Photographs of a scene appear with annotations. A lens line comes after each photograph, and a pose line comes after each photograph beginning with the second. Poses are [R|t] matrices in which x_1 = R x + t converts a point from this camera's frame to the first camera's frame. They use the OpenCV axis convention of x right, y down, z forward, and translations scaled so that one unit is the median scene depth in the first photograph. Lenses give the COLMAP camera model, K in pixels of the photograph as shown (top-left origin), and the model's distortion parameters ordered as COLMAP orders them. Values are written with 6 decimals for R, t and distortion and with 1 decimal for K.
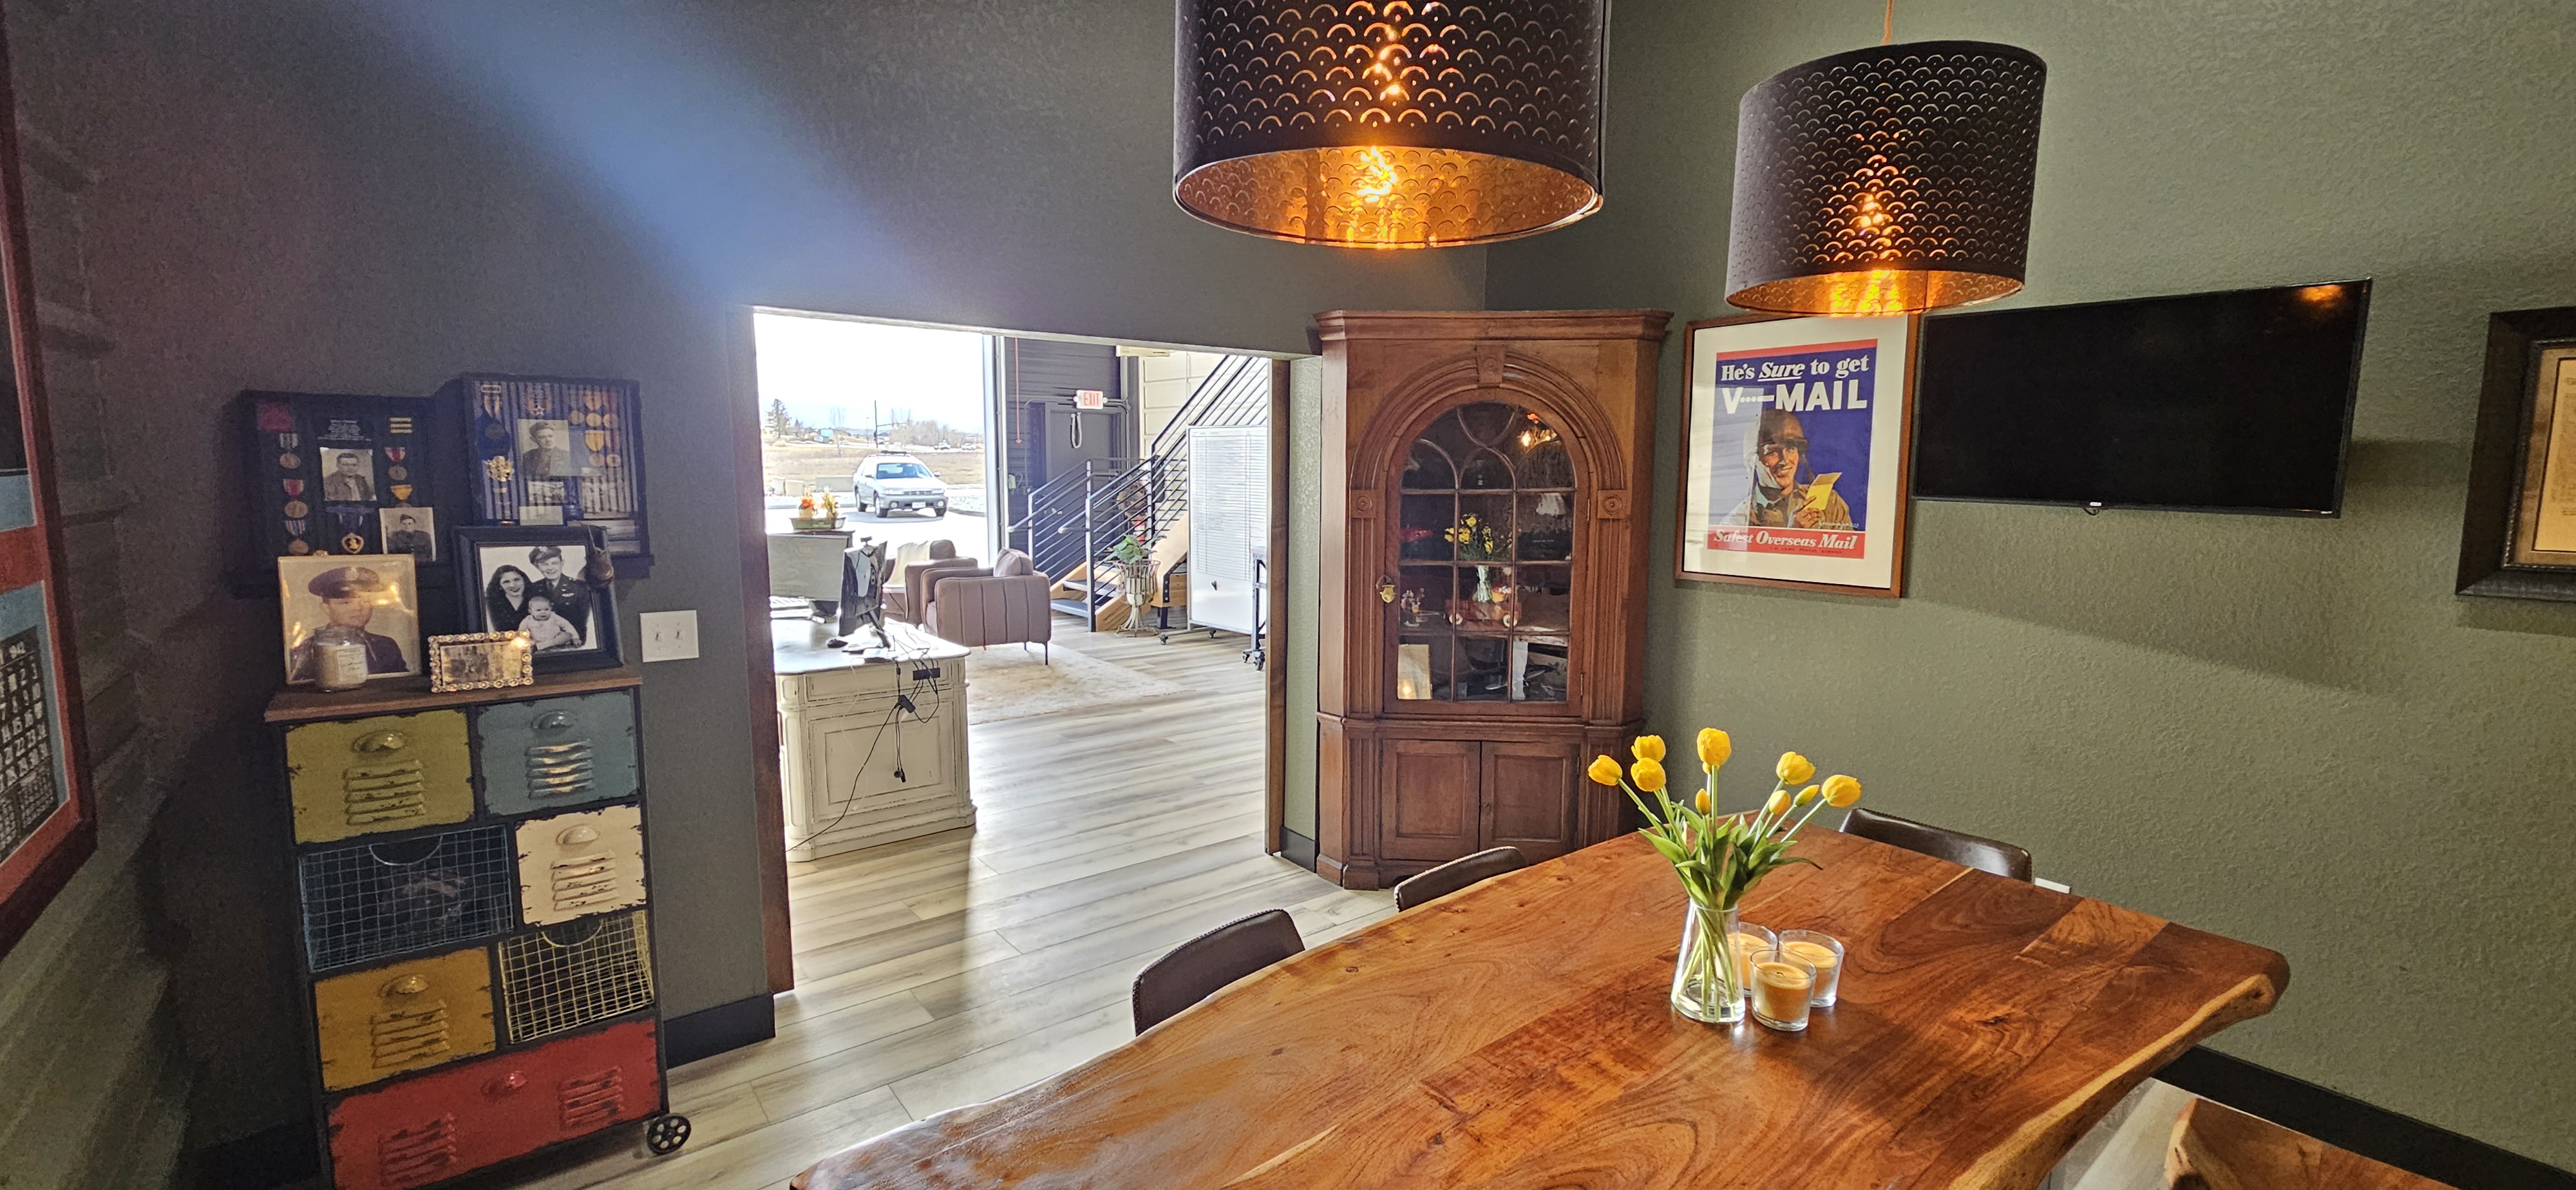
lens RADIAL K [[1077.7, 0, 1287.0], [0, 1077.7, 592.8], [0, 0, 1]] dist [-0.000640, -0.000015]
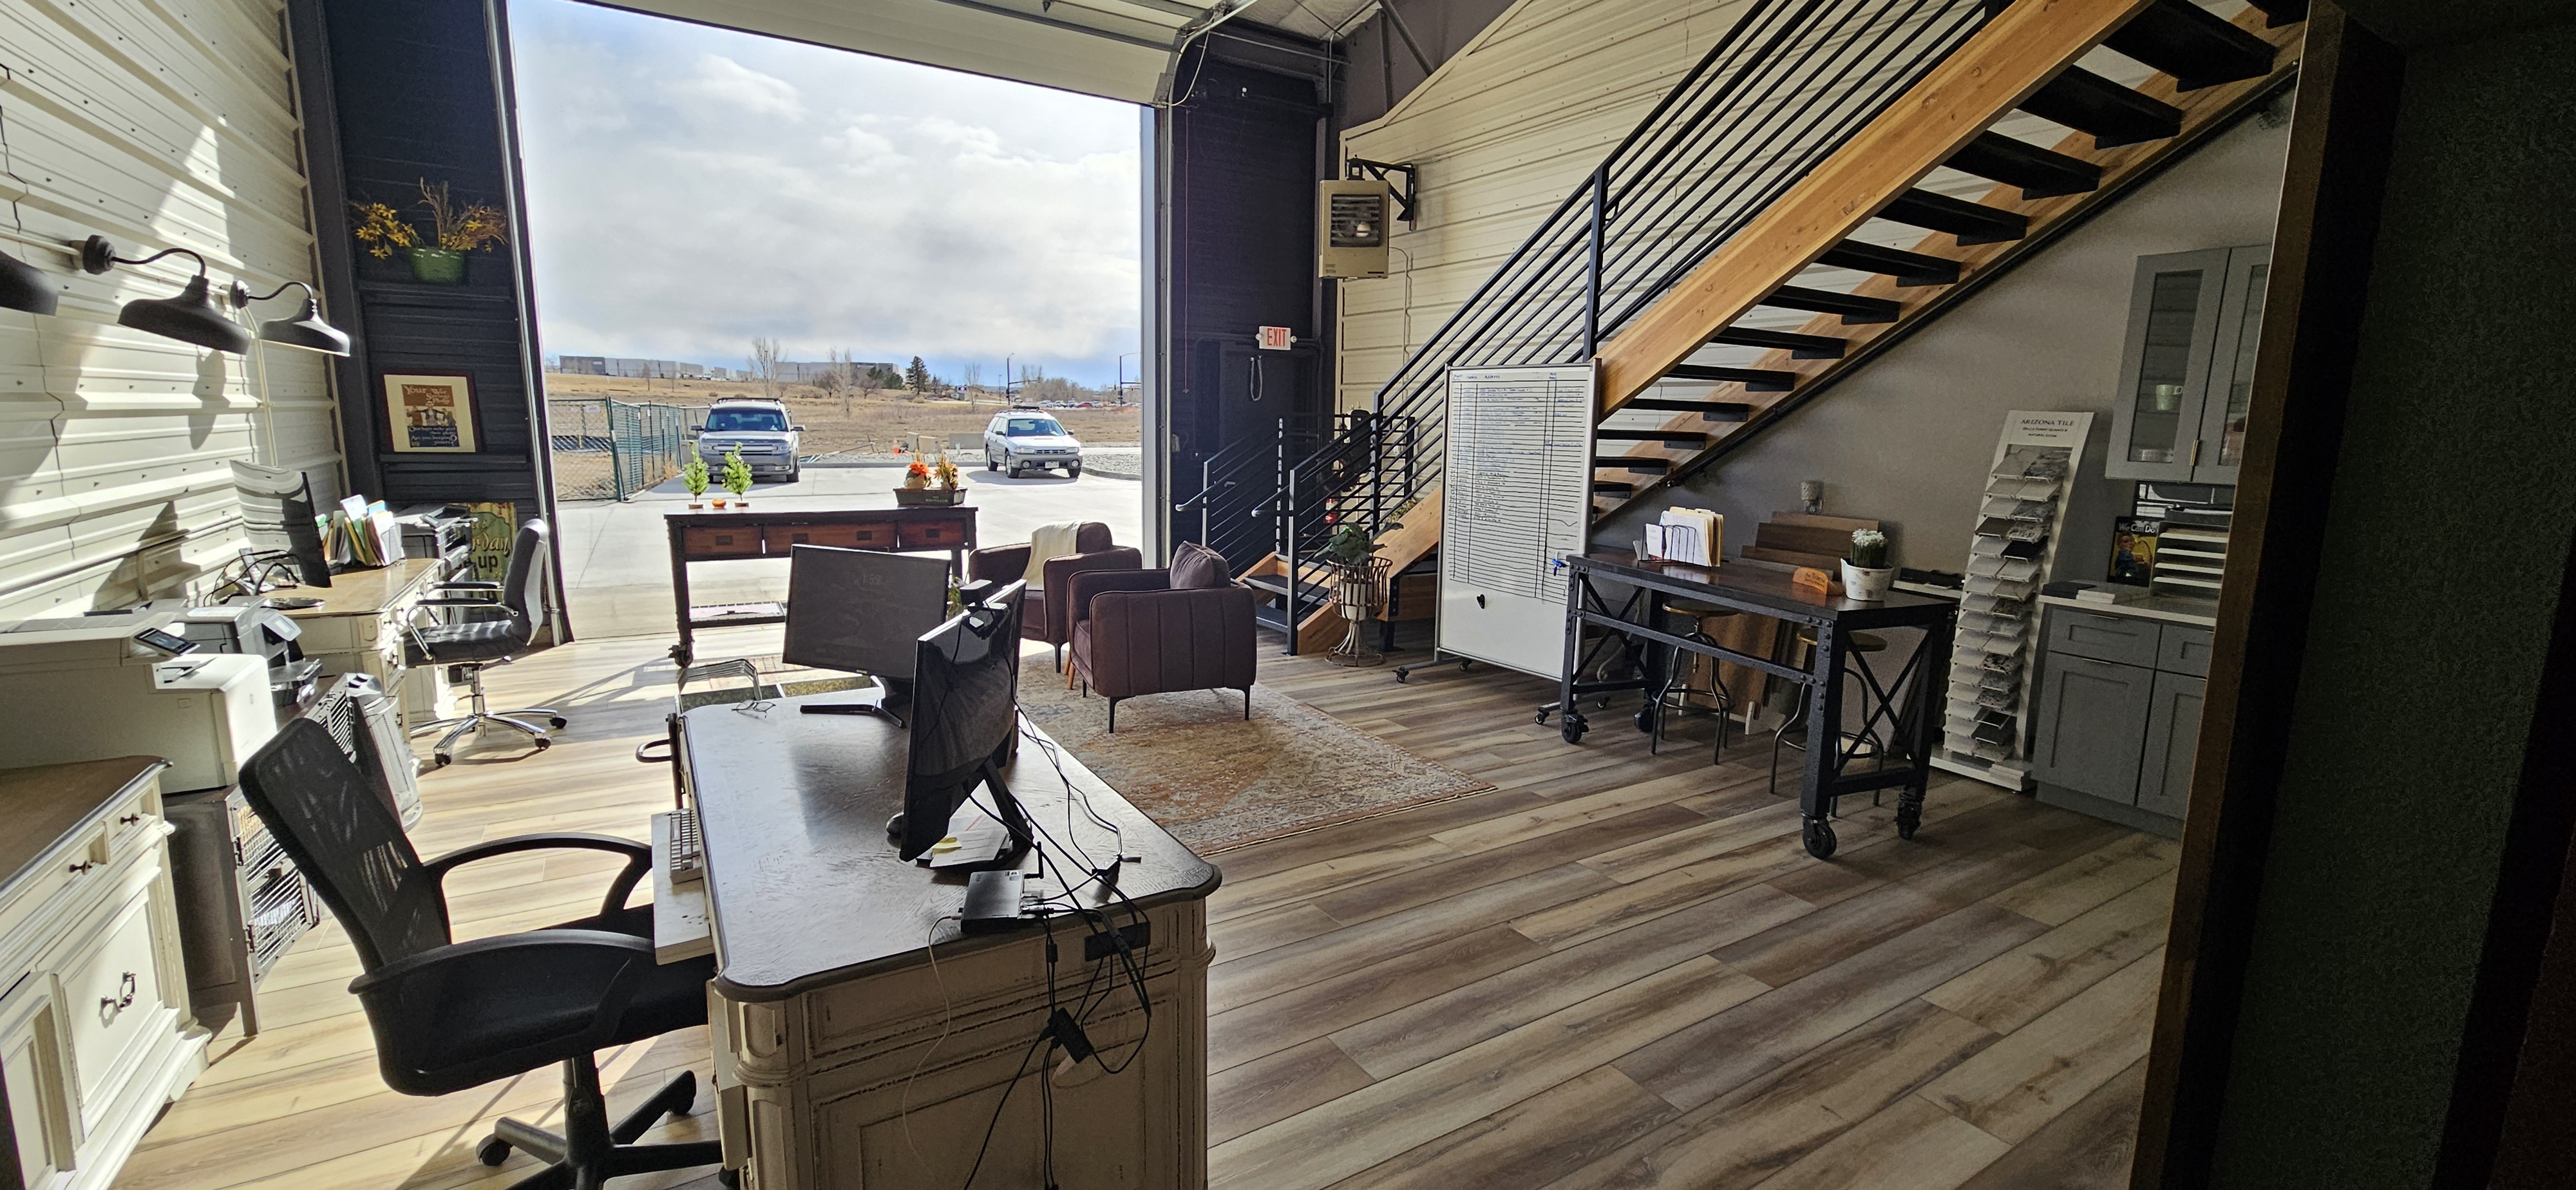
lens RADIAL K [[1077.7, 0, 1292.8], [0, 1077.7, 584.5], [0, 0, 1]] dist [-0.000640, -0.000015]
pose [[0.994294, 0.024950, -0.103714, -0.128196], [-0.021924, 0.999303, 0.030220, -0.038461], [0.104396, -0.027774, 0.994148, 0.339429]]
